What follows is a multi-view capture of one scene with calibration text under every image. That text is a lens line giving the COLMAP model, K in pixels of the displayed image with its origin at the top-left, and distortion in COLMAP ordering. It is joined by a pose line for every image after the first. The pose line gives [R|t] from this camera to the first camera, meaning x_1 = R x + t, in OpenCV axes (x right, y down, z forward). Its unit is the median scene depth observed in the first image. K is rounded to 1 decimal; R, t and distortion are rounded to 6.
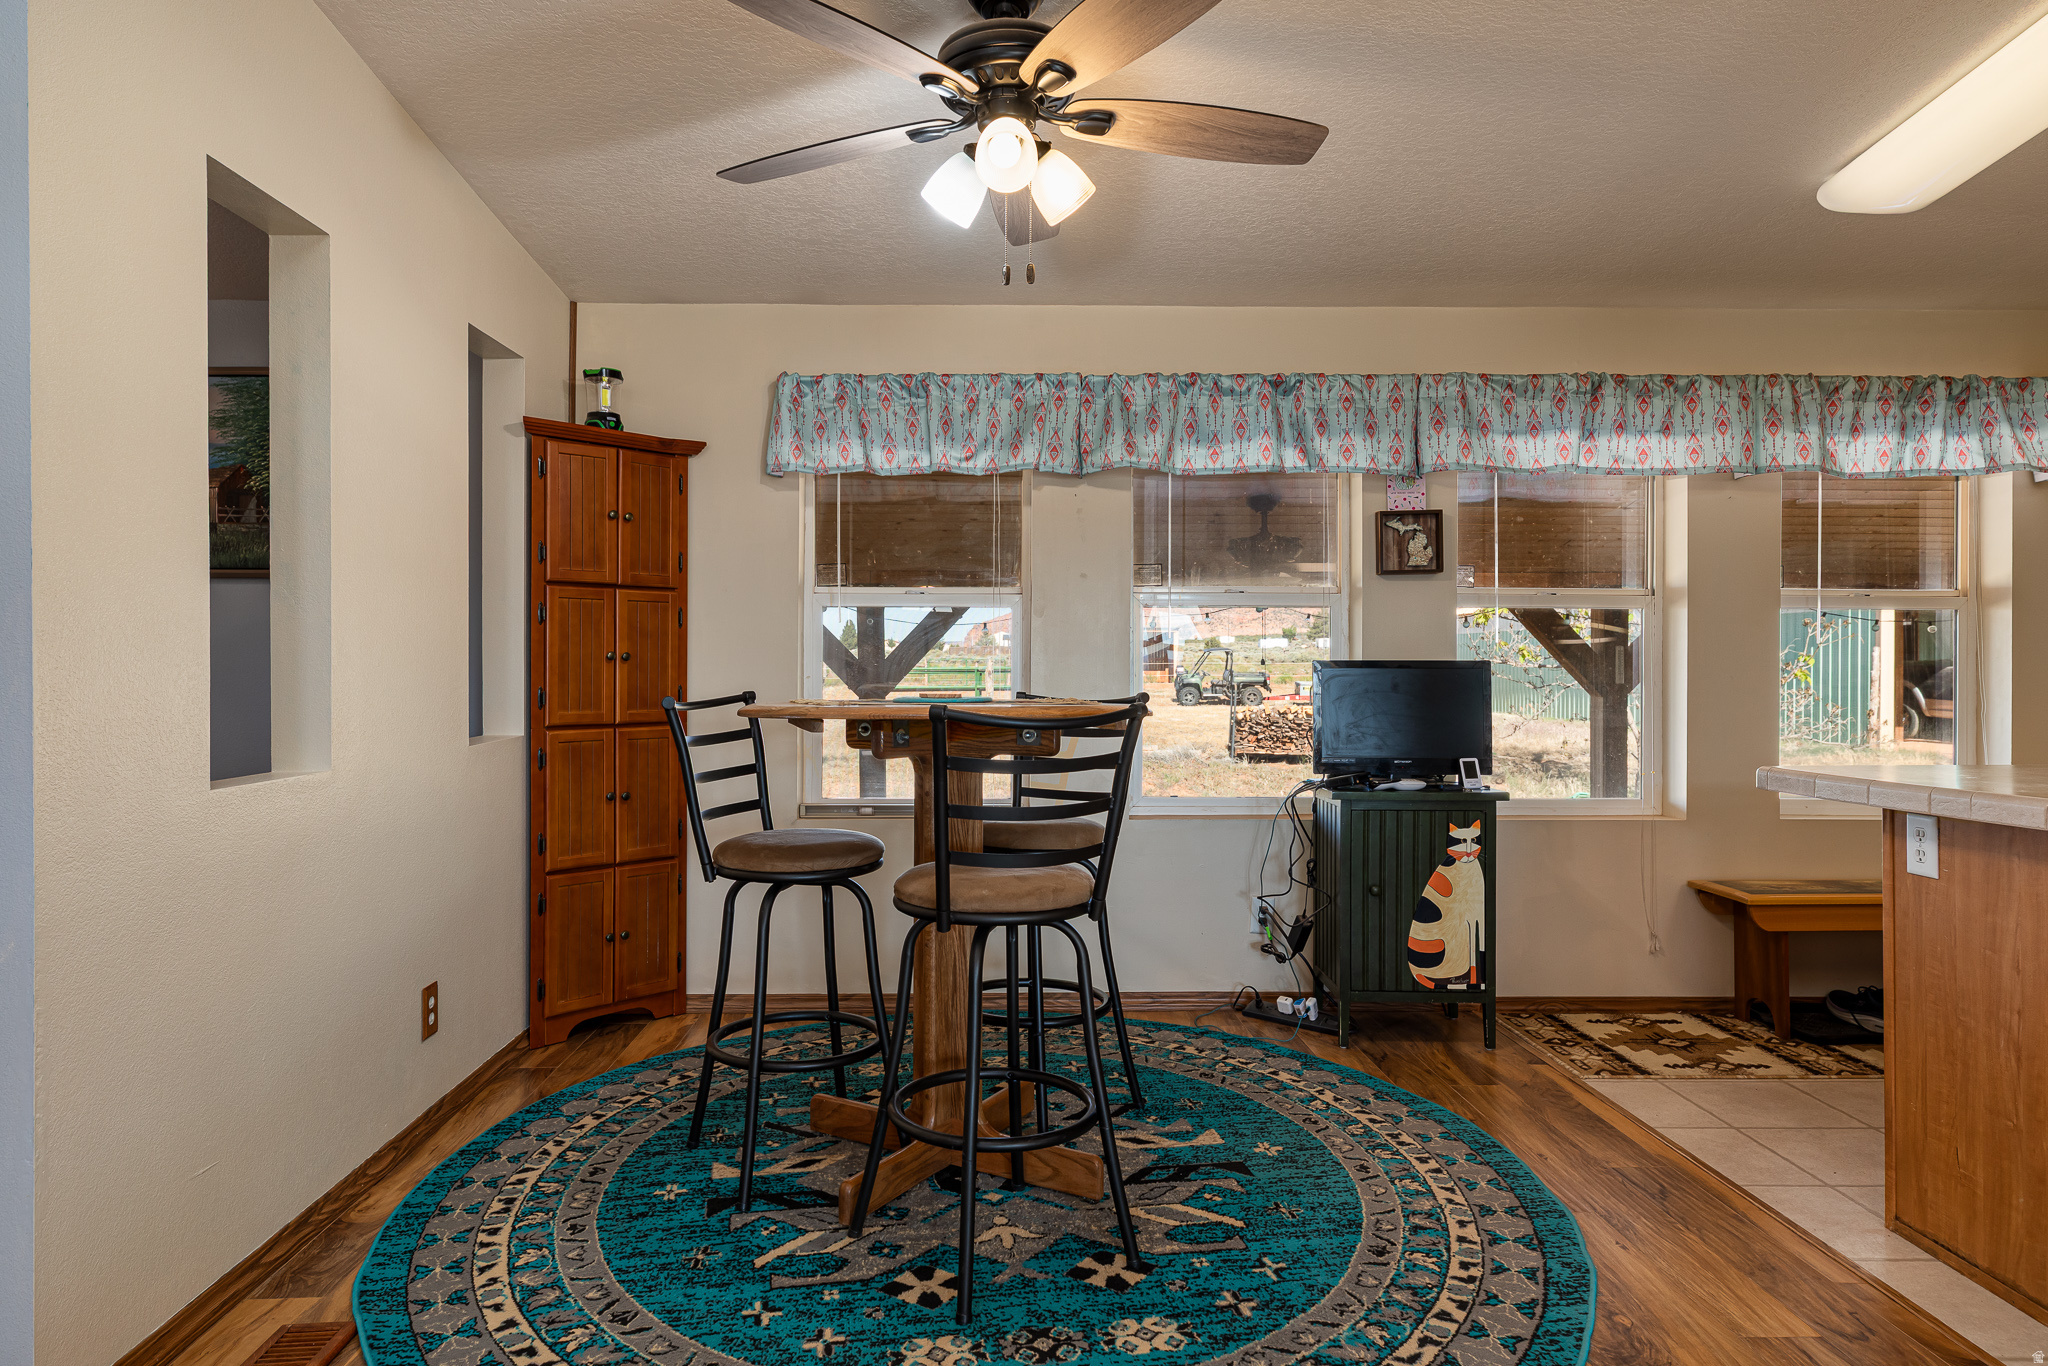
lens RADIAL K [[1230.9, 0, 1017.1], [0, 1230.9, 669.3], [0, 0, 1]] dist [0.006232, 0.000495]
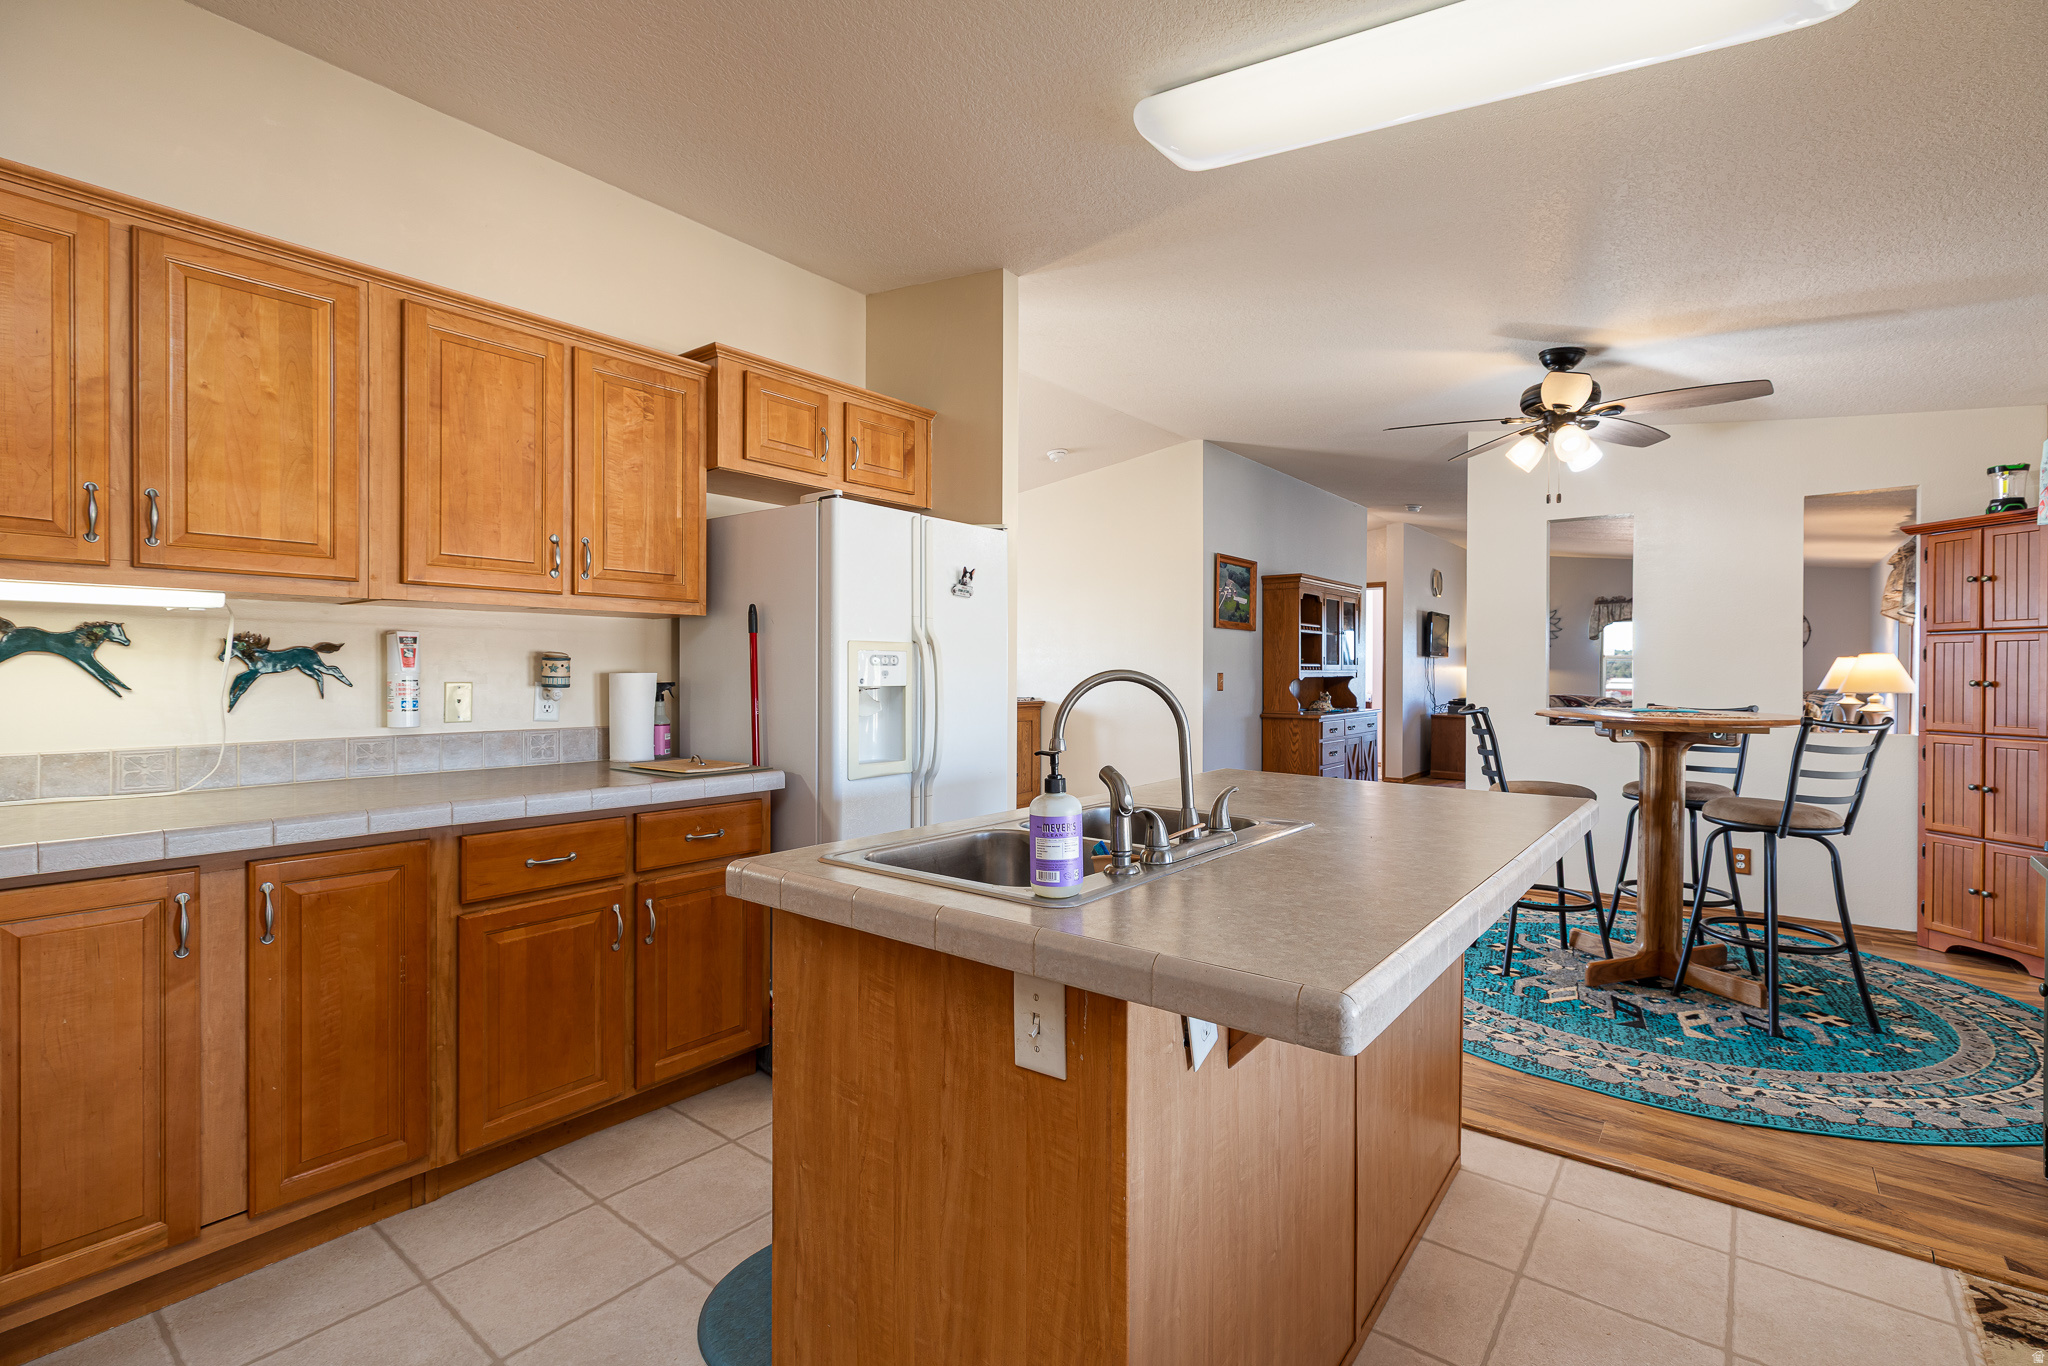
lens RADIAL K [[932.8, 0, 1032.5], [0, 932.8, 676.5], [0, 0, 1]] dist [0.002842, -0.000206]
pose [[-0.621455, 0.008083, -0.783408, 1.276492], [-0.009793, 0.999789, 0.018084, -0.032177], [0.783389, 0.018911, -0.621244, 0.933896]]
